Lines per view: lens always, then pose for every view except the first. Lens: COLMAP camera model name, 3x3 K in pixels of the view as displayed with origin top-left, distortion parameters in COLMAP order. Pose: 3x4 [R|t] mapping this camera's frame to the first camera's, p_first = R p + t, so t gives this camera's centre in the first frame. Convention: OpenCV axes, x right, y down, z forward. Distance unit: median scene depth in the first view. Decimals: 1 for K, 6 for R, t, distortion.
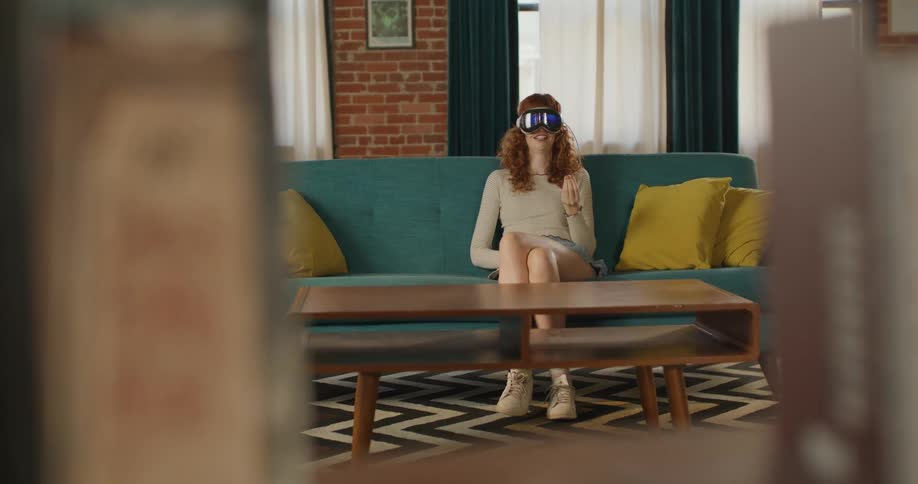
lens RADIAL K [[1375.4, 0, 454.6], [0, 1375.4, 239.9], [0, 0, 1]] dist [-0.042881, 0.000000]
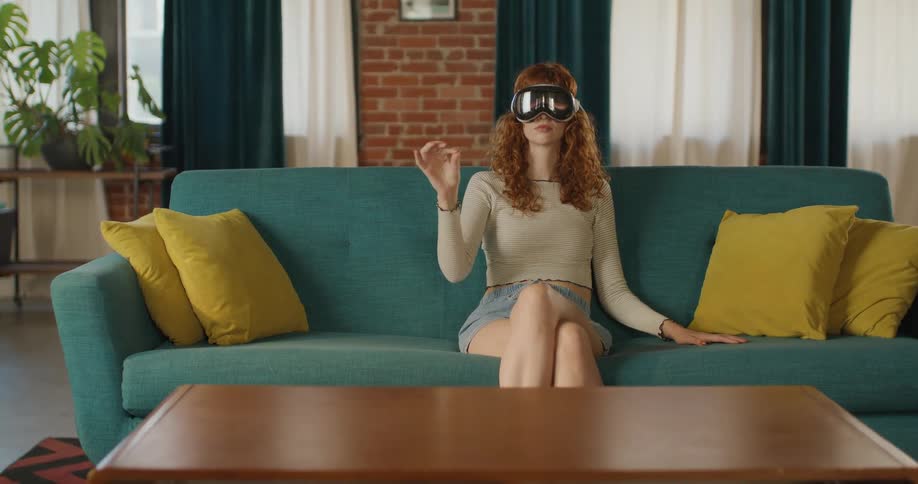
lens RADIAL K [[1375.4, 0, 462.9], [0, 1375.4, 243.9], [0, 0, 1]] dist [-0.042881, 0.000000]
pose [[0.998302, 0.020059, -0.054695, 0.023943], [-0.019027, 0.999632, 0.019324, -0.021082], [0.055062, -0.018250, 0.998316, 0.175258]]
